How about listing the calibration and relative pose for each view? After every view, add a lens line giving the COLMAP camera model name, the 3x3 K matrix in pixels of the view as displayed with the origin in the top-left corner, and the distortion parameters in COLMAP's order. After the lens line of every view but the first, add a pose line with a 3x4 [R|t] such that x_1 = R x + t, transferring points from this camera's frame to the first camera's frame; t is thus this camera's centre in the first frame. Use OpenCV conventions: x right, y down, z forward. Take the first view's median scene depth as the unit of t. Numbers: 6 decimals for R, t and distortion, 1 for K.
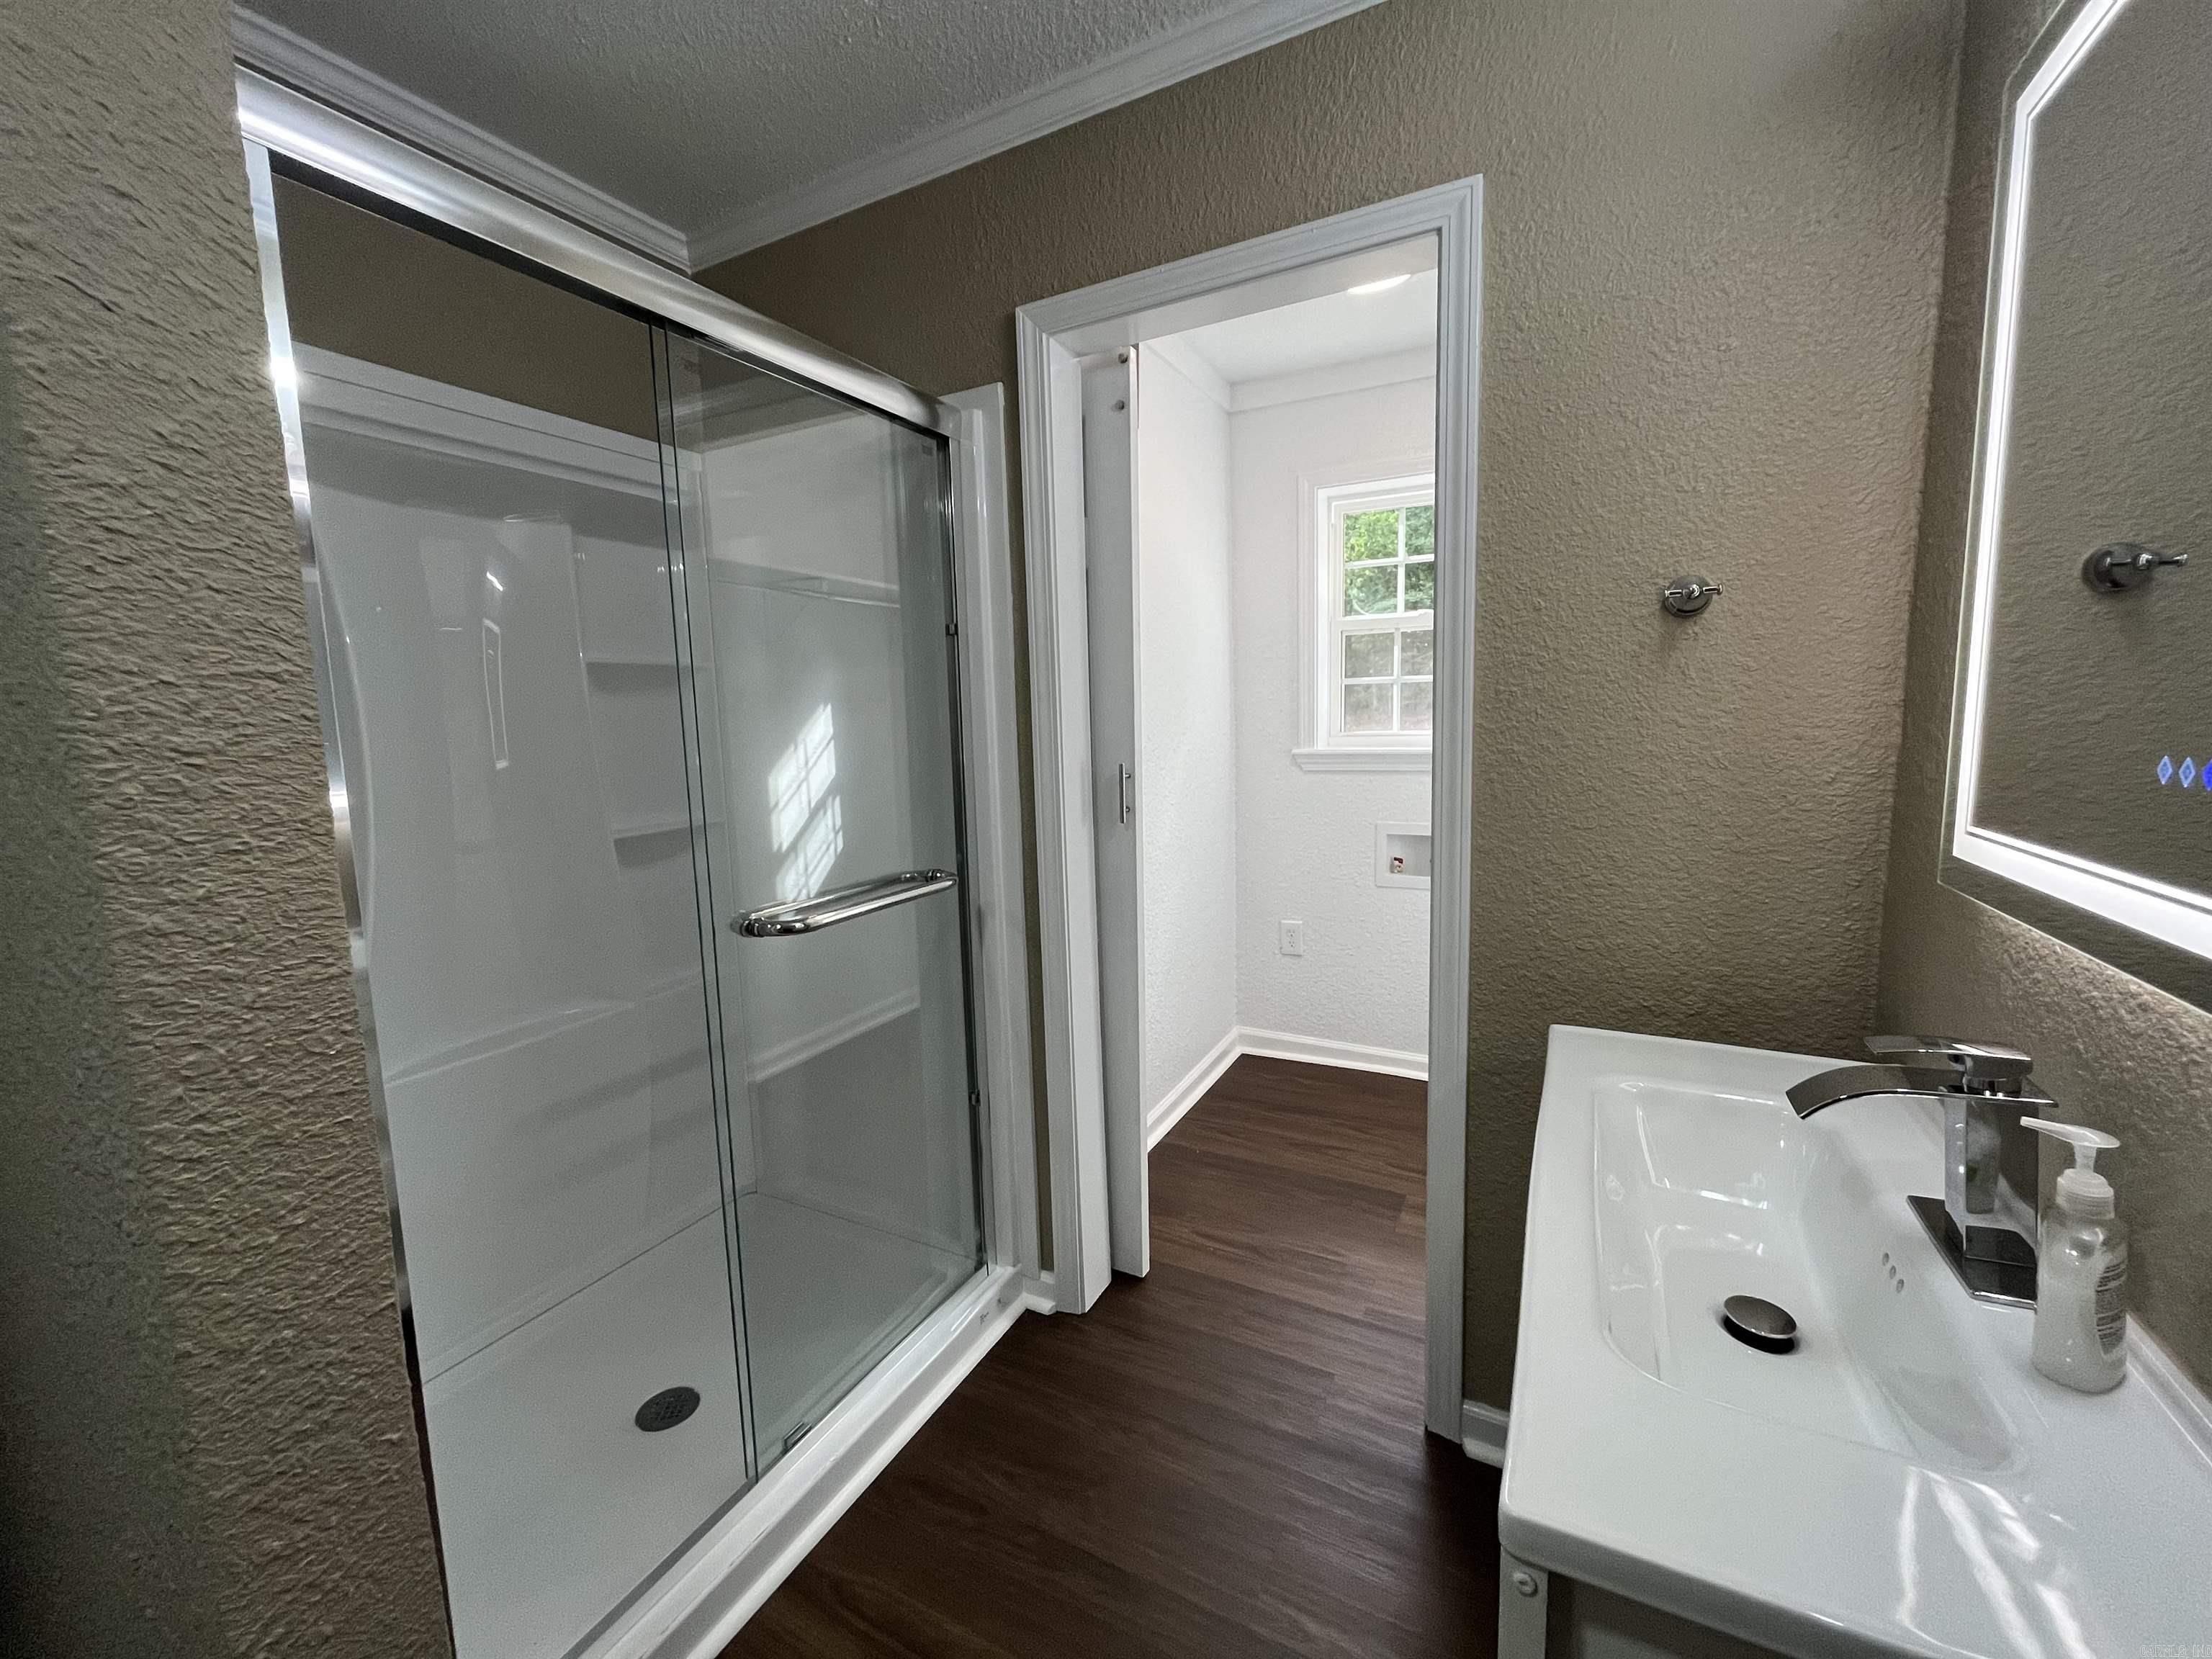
lens RADIAL K [[893.8, 0, 1104.3], [0, 893.8, 826.7], [0, 0, 1]] dist [0.002802, -0.001466]
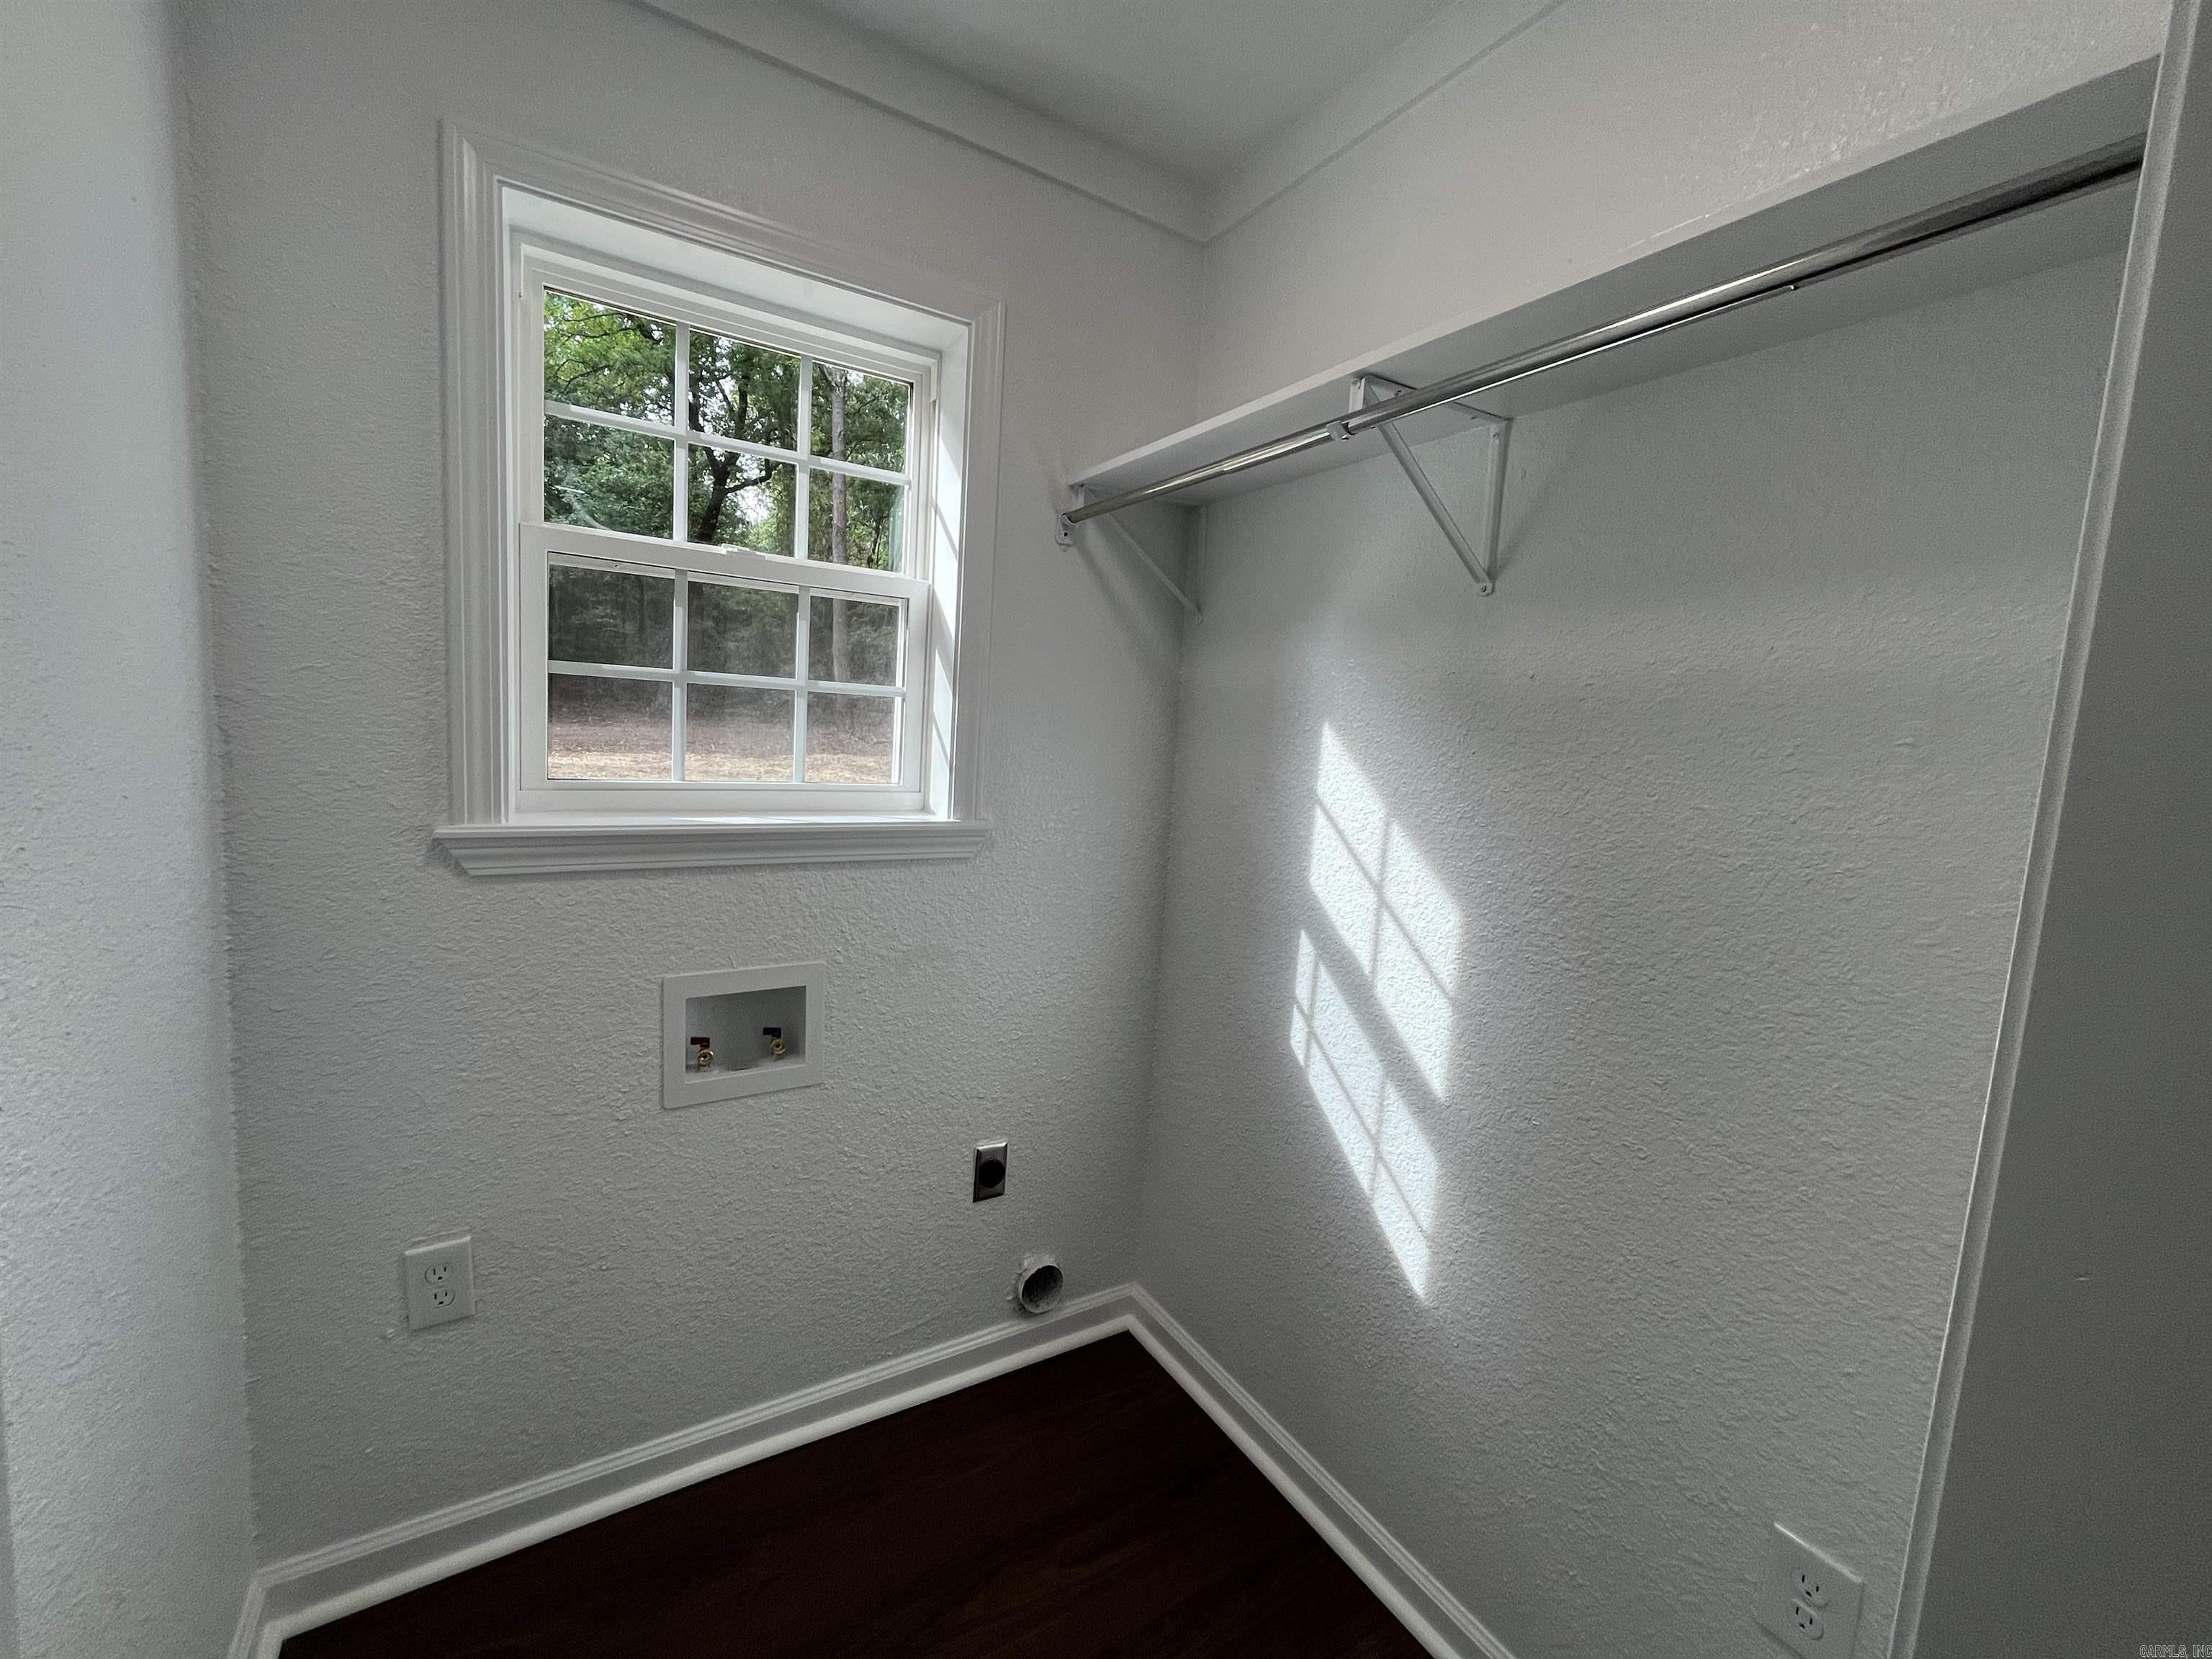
lens RADIAL K [[893.8, 0, 1111.9], [0, 893.8, 820.7], [0, 0, 1]] dist [0.002802, -0.001466]
pose [[0.498921, -0.036235, 0.865890, 0.017011], [0.035475, 0.999142, 0.021370, -0.086975], [-0.865921, 0.020056, 0.499778, 0.543340]]
